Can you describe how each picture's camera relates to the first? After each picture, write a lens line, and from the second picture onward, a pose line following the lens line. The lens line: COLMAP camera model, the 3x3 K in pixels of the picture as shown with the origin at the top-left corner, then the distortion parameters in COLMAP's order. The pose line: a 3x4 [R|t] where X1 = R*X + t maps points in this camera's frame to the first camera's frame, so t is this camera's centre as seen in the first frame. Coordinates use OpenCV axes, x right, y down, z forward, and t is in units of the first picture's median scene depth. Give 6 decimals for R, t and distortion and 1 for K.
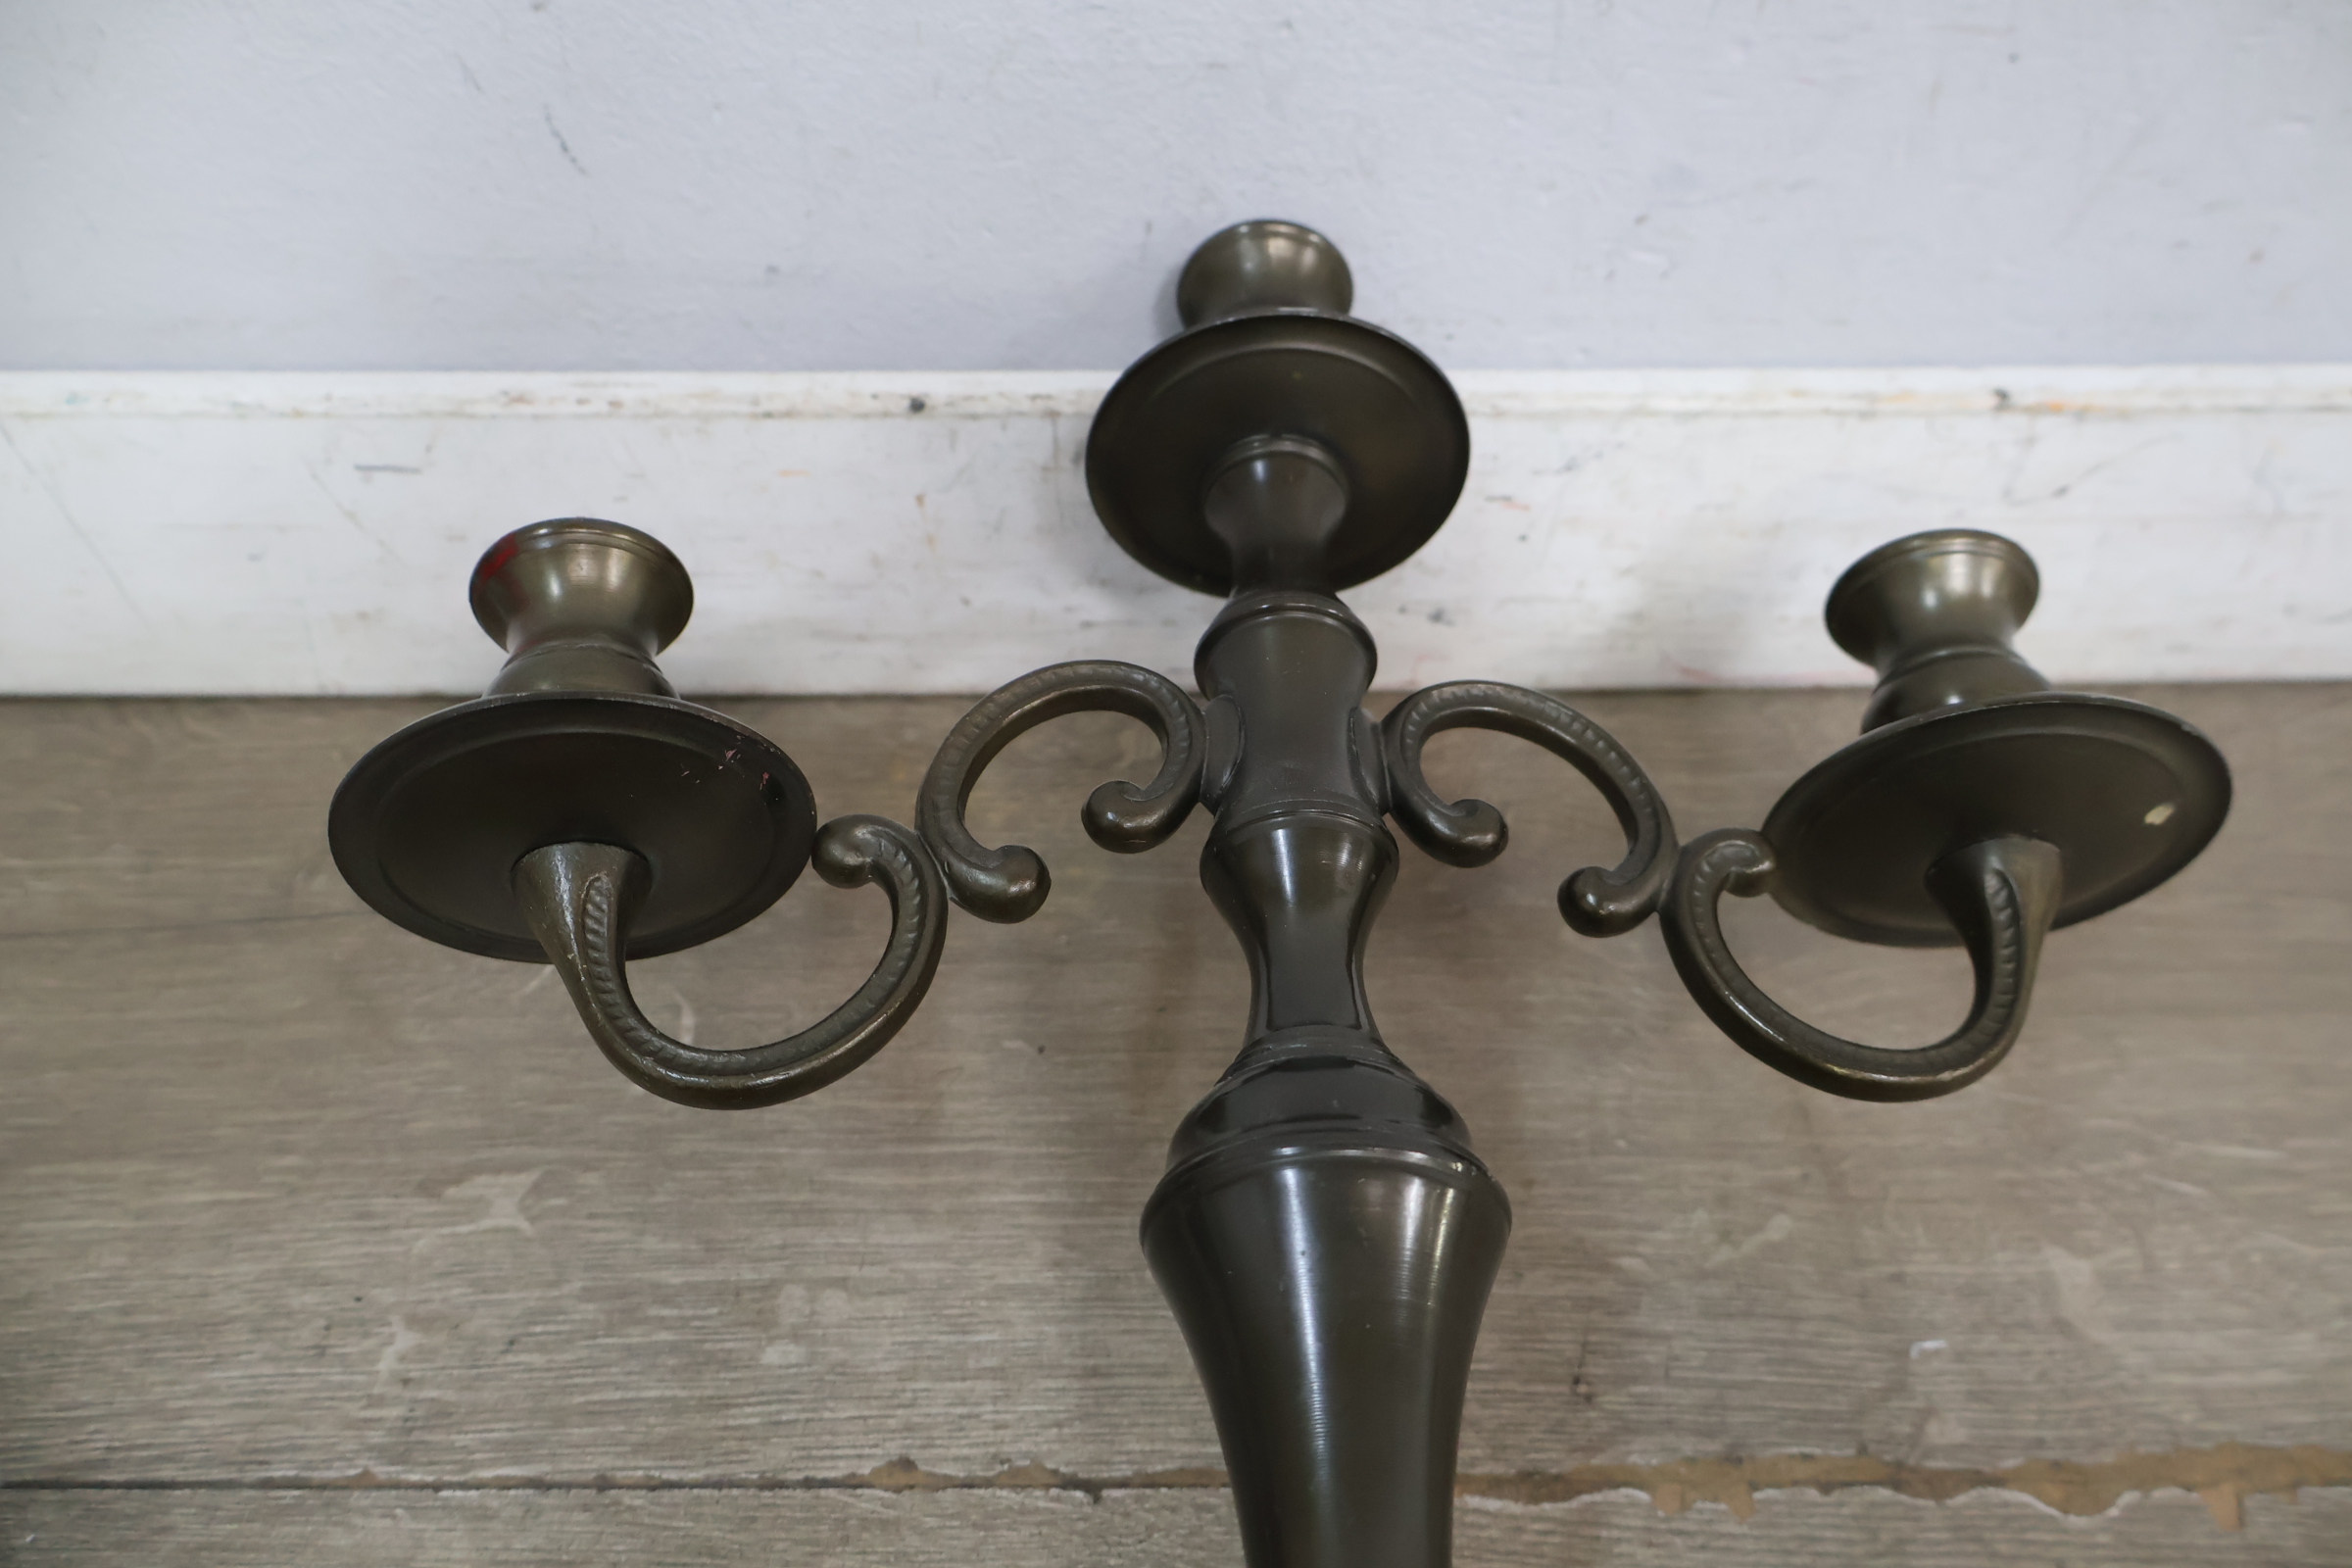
lens RADIAL K [[2011.1, 0, 1185.3], [0, 2011.1, 798.6], [0, 0, 1]] dist [-0.000208, 0.006882]
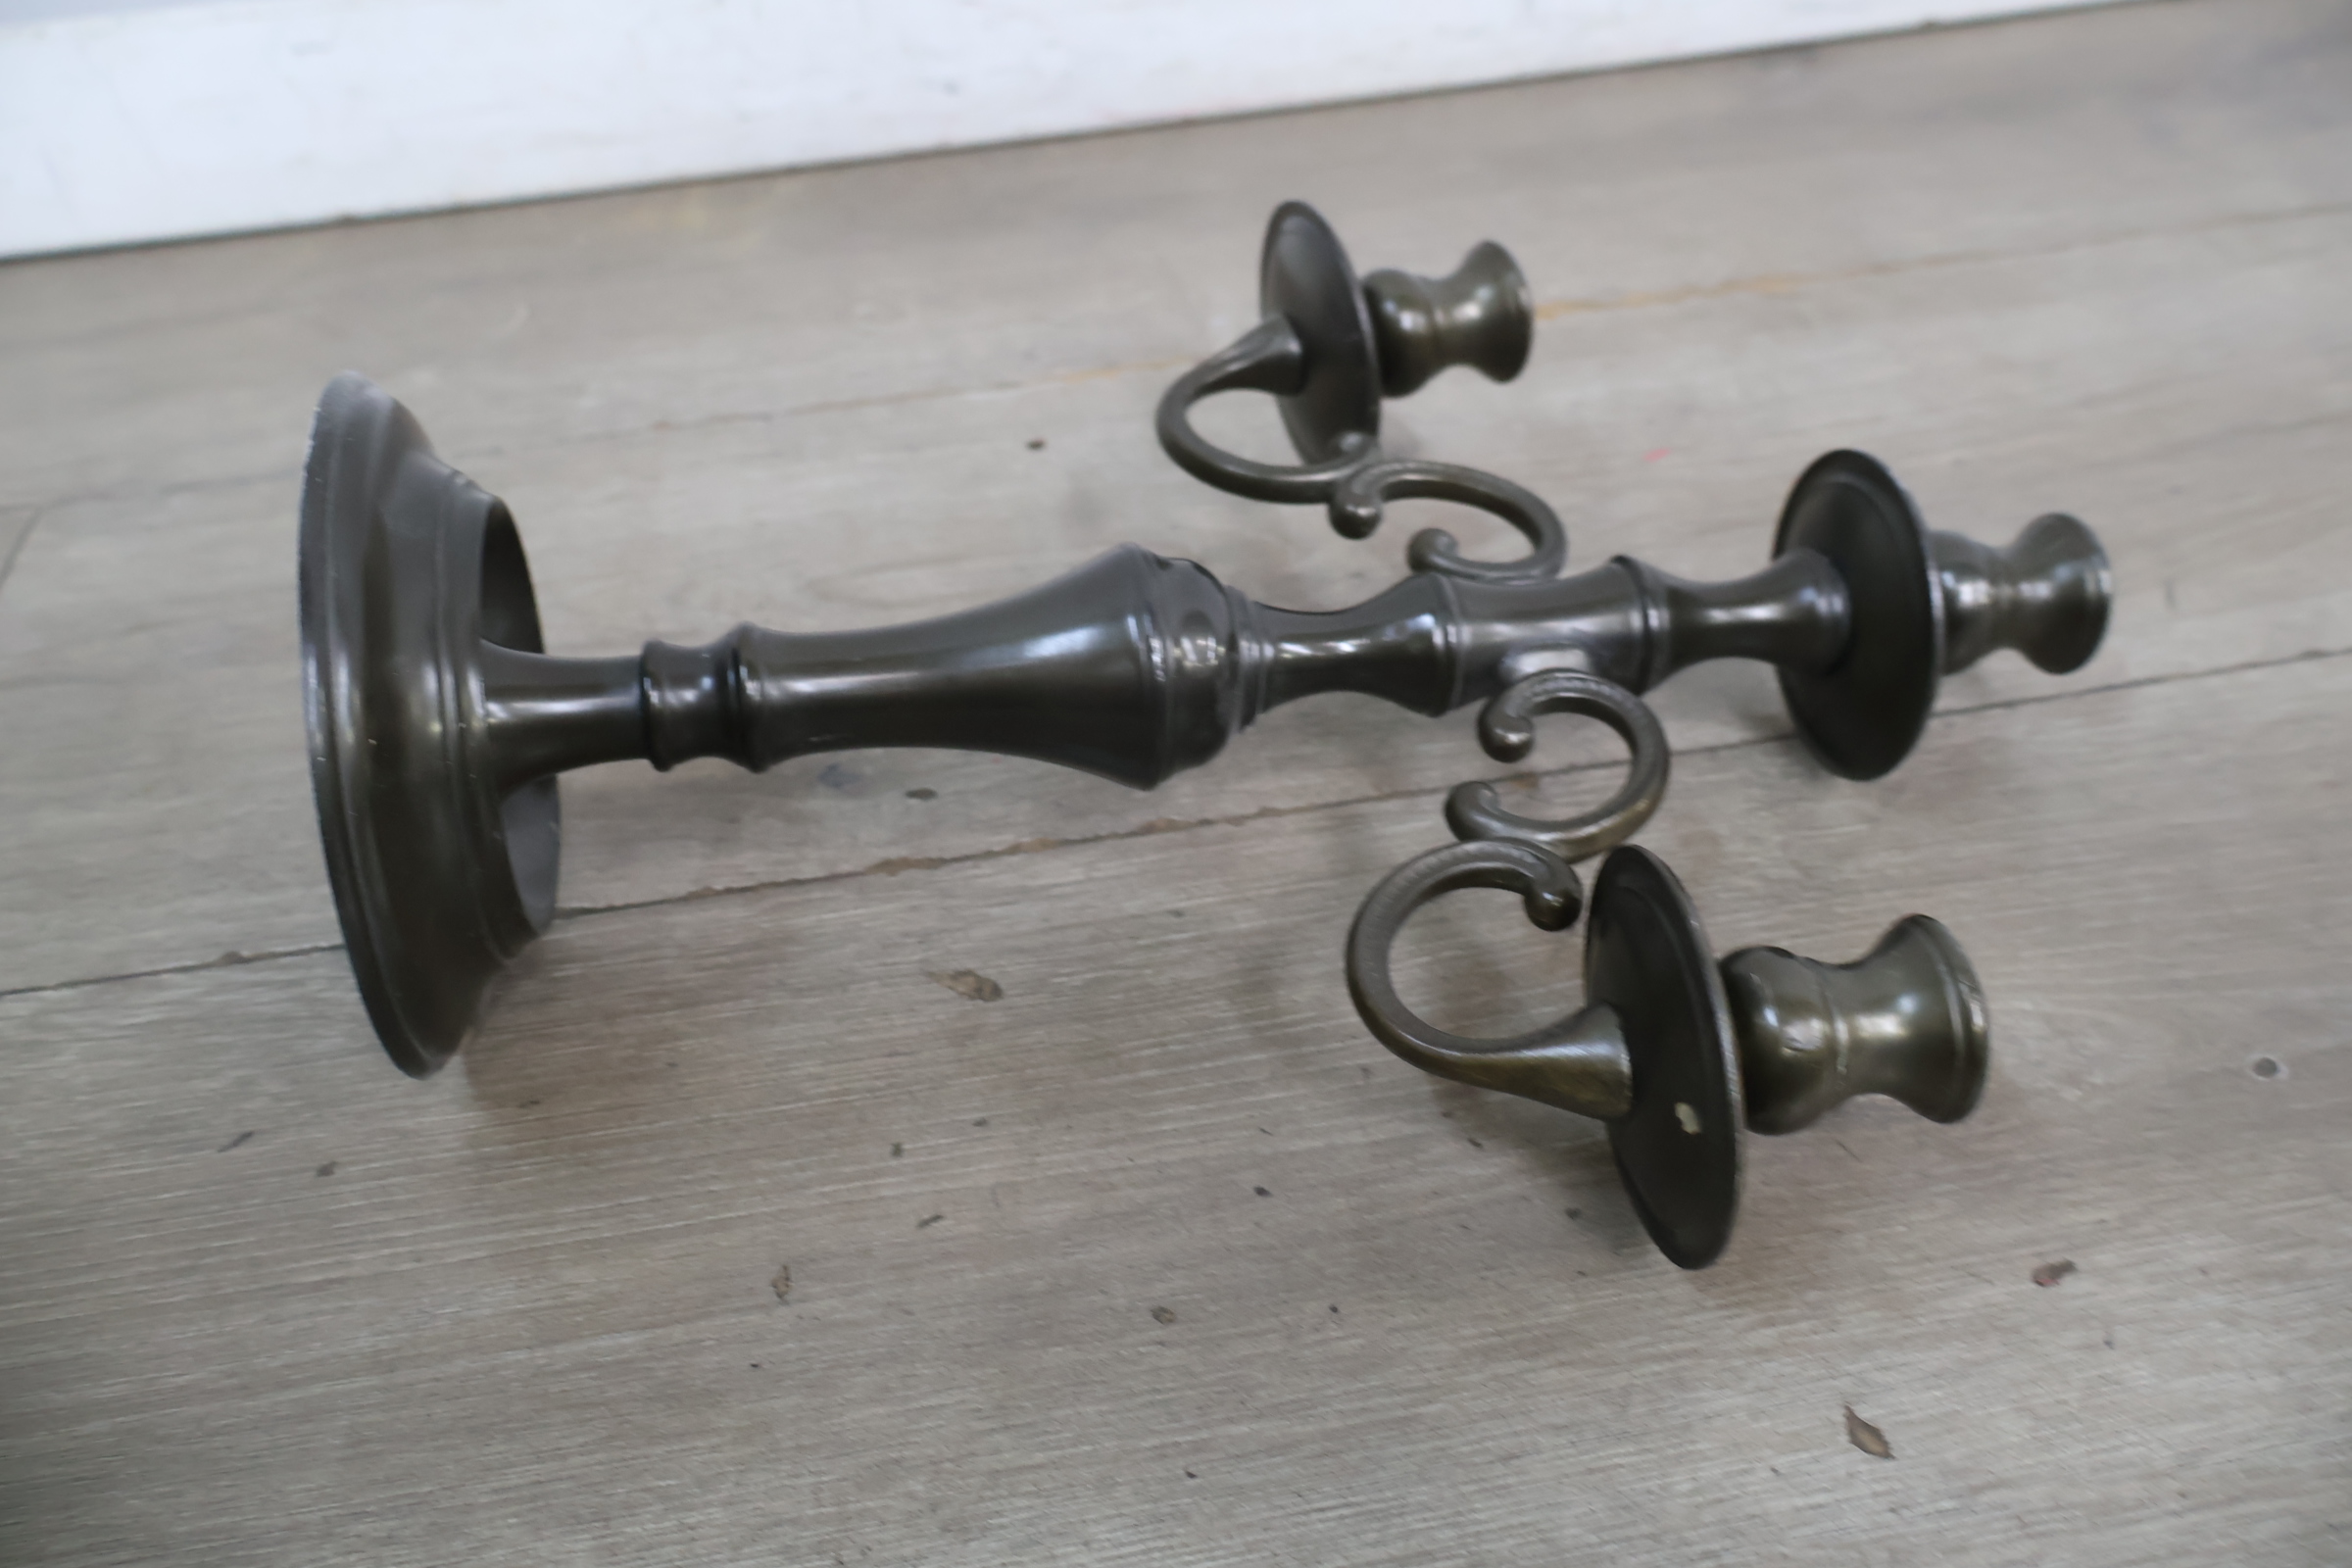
lens RADIAL K [[2011.1, 0, 1174.9], [0, 2011.1, 817.5], [0, 0, 1]] dist [-0.000208, 0.006882]
pose [[0.988283, -0.134967, 0.071273, 0.133480], [0.142553, 0.983080, -0.115037, 0.900709], [-0.054541, 0.123849, 0.990801, -0.745753]]
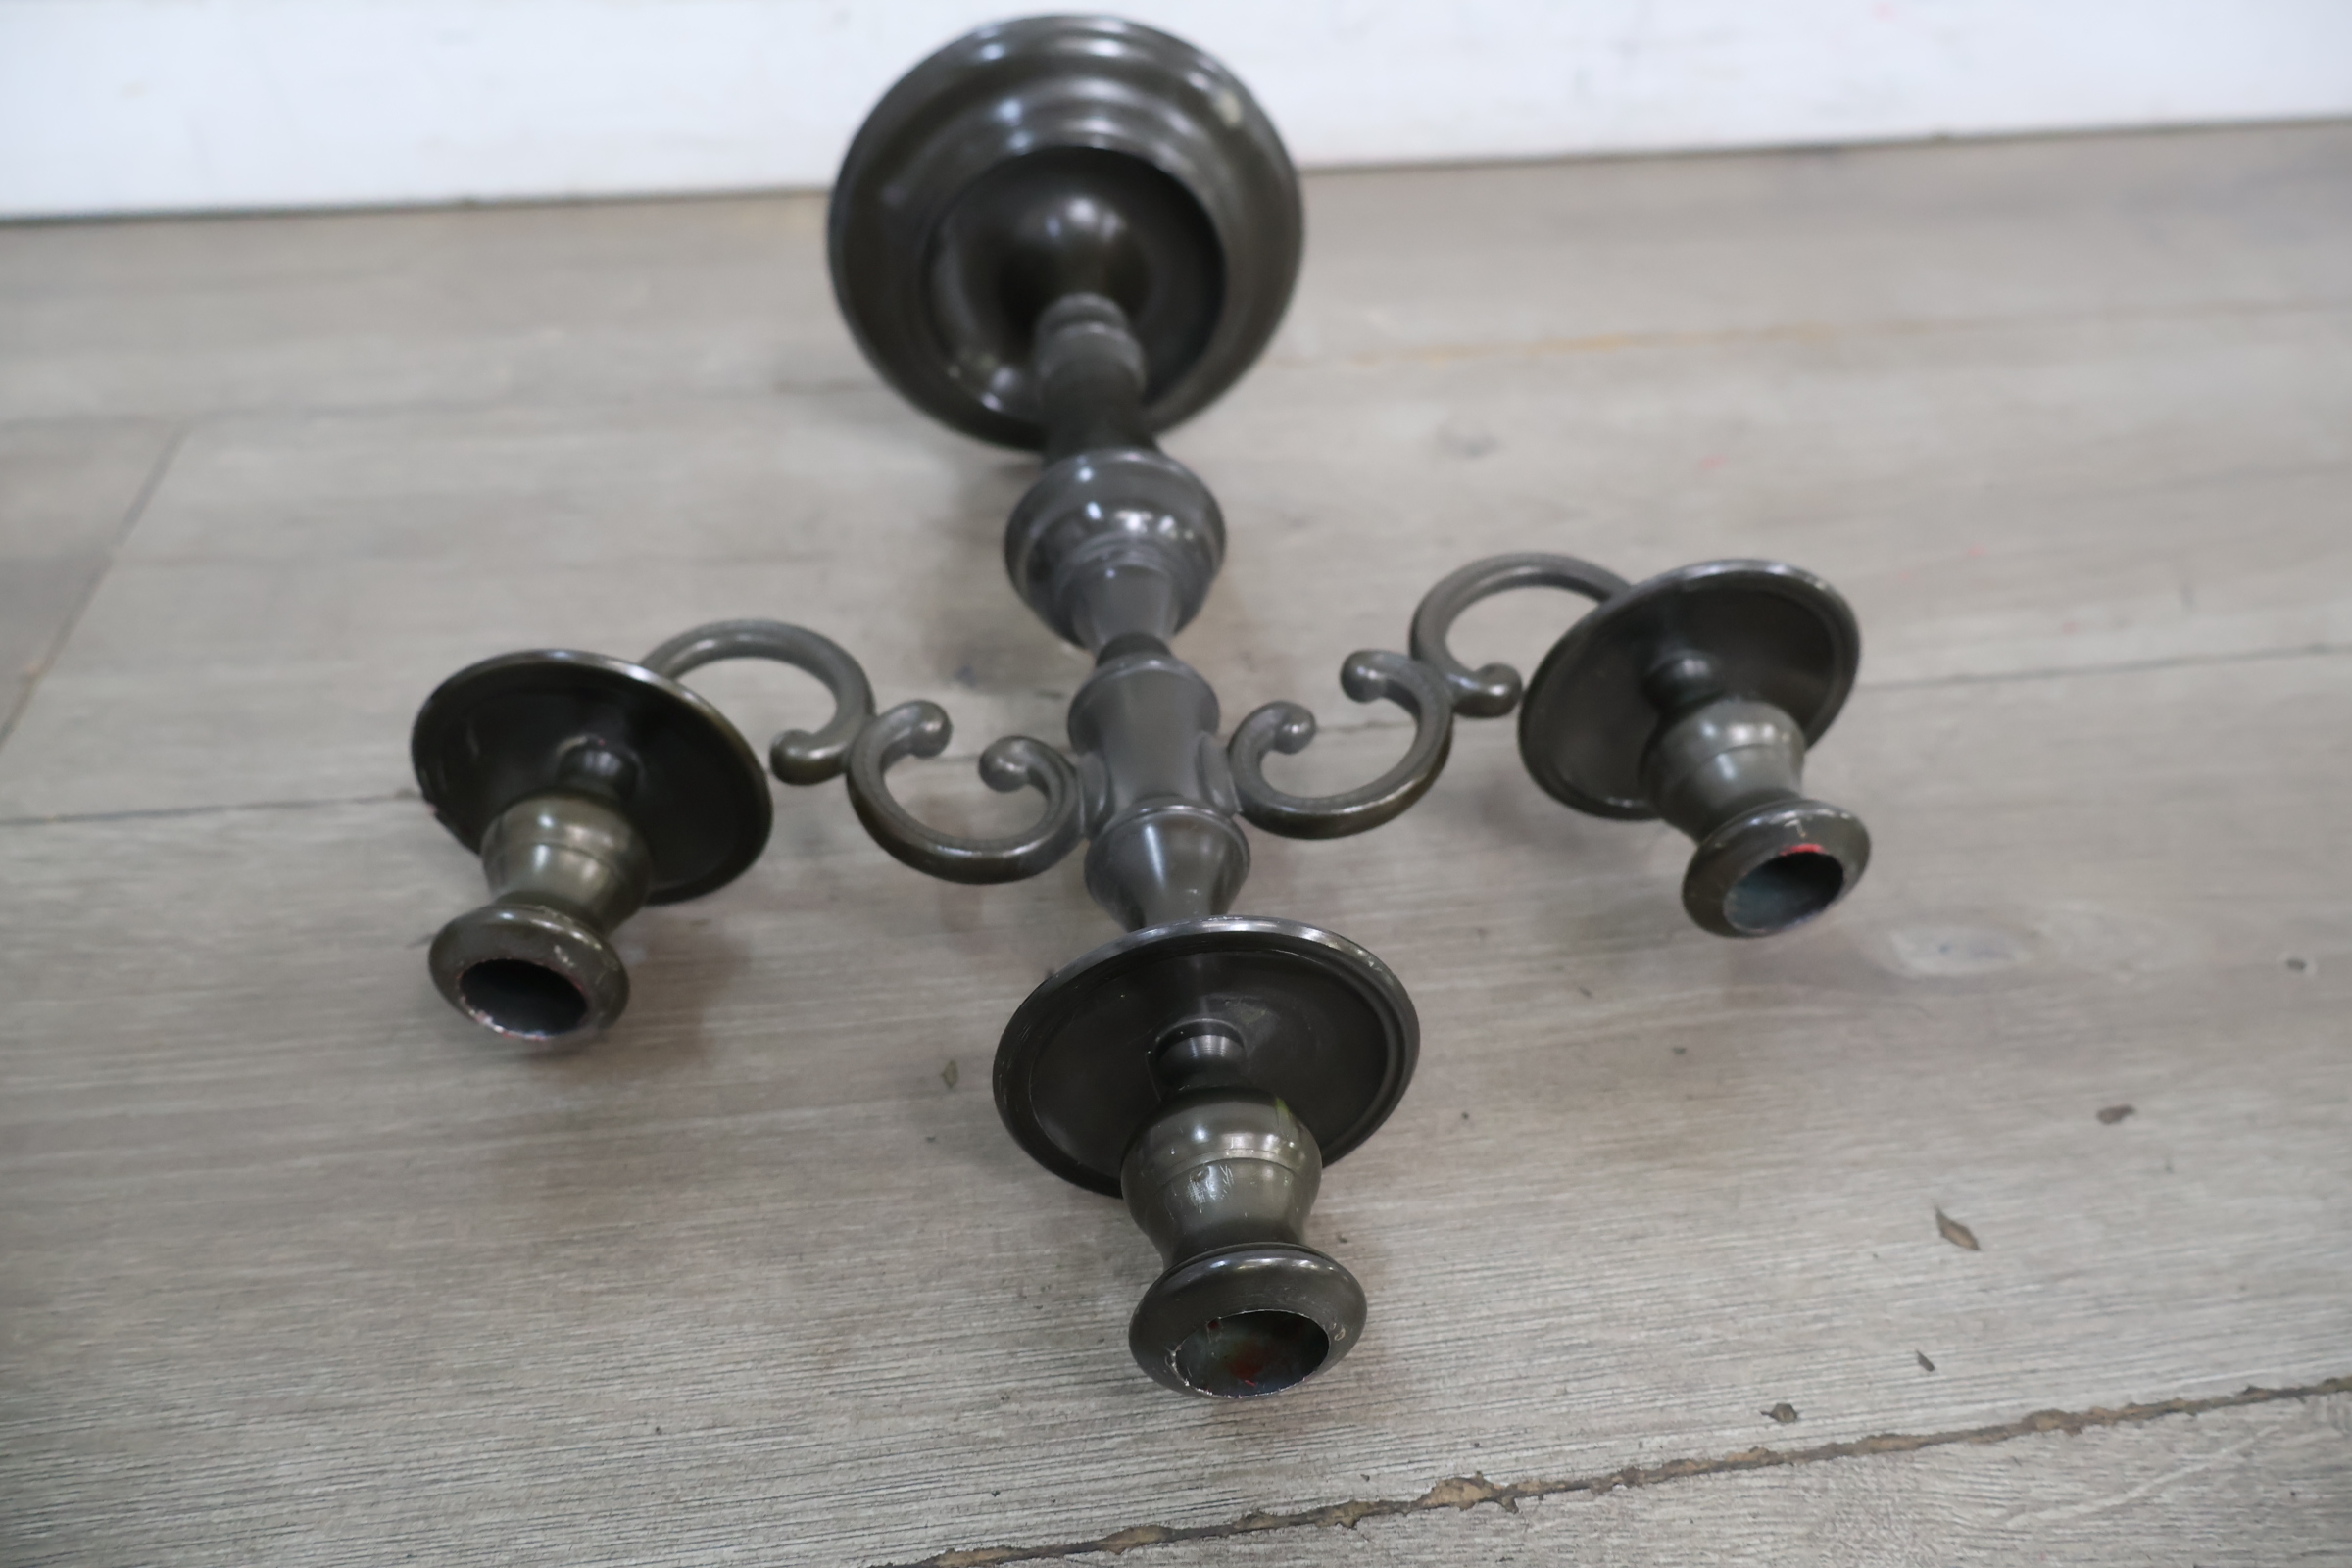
lens RADIAL K [[2011.1, 0, 1174.7], [0, 2011.1, 818.9], [0, 0, 1]] dist [-0.000208, 0.006882]
pose [[0.990653, -0.070998, 0.116472, -0.019512], [0.091689, 0.978786, -0.183223, 1.062912], [-0.100993, 0.192190, 0.976147, -0.806434]]
